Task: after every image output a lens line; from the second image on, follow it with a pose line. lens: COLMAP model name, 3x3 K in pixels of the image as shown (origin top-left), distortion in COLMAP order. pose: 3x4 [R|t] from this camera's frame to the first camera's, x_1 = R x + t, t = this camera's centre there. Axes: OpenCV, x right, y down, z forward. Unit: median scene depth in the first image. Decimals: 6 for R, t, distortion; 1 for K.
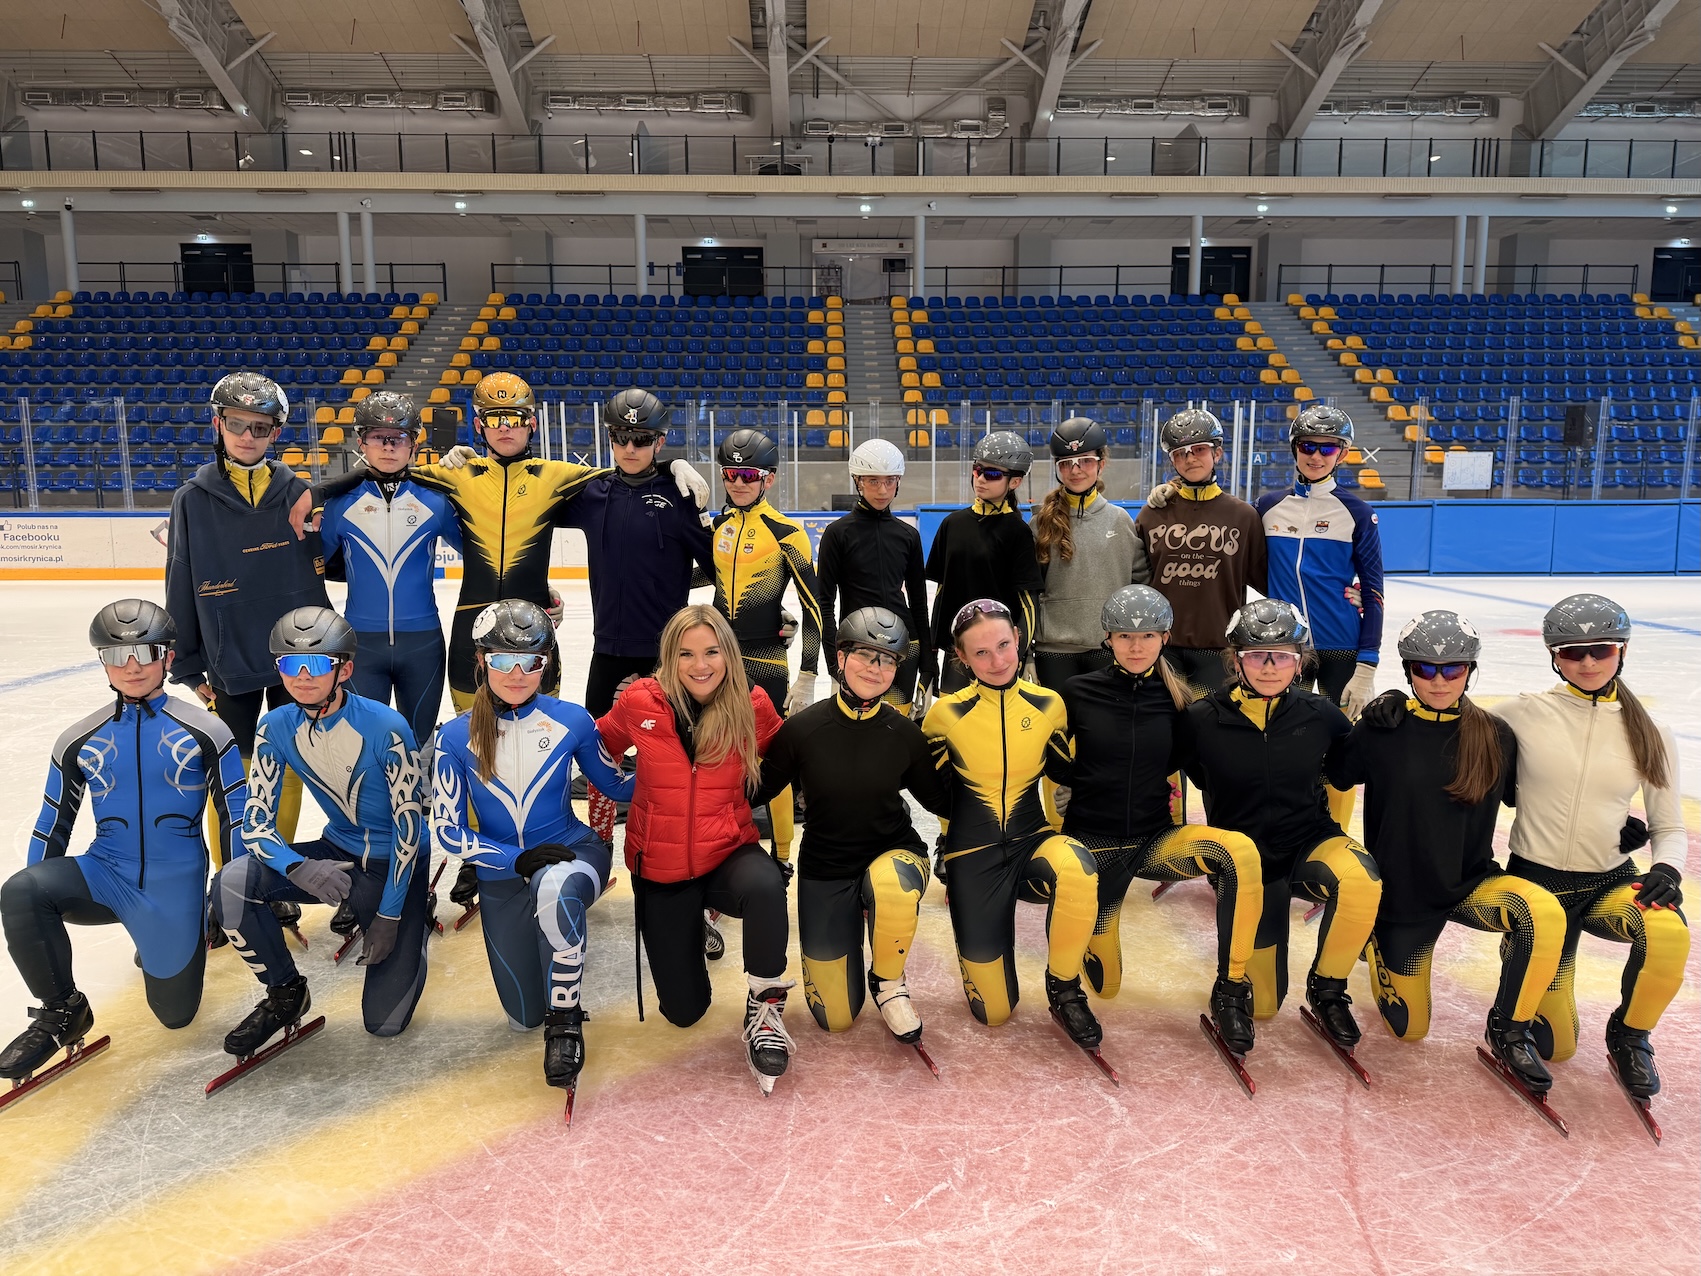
lens RADIAL K [[1199.3, 0, 853.3], [0, 1199.3, 642.9], [0, 0, 1]] dist [-0.010019, -0.009062]
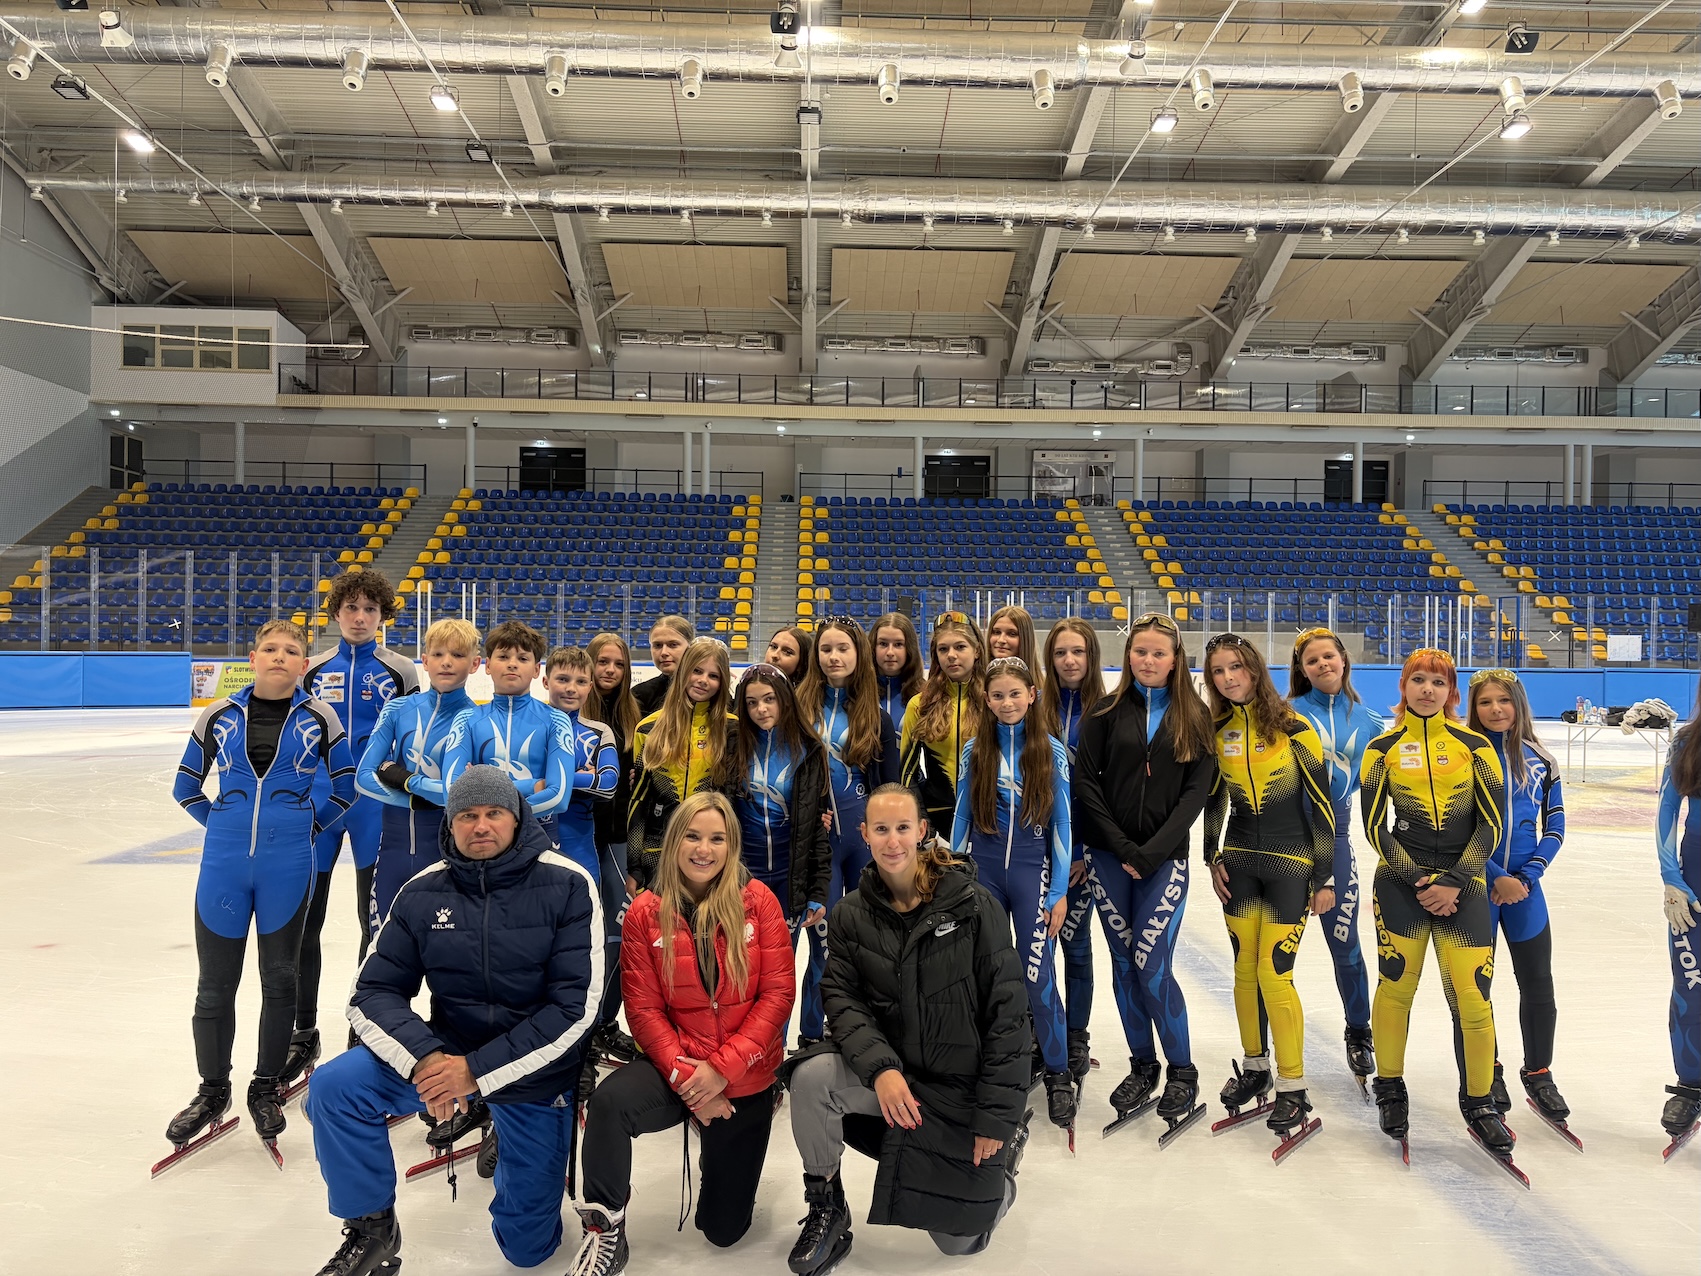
lens RADIAL K [[1271.9, 0, 847.9], [0, 1271.9, 634.4], [0, 0, 1]] dist [-0.015574, -0.008176]
pose [[0.999884, 0.014121, -0.005639, -0.229799], [-0.014784, 0.989532, -0.143554, 0.039385], [0.003553, 0.143621, 0.989626, -0.277743]]
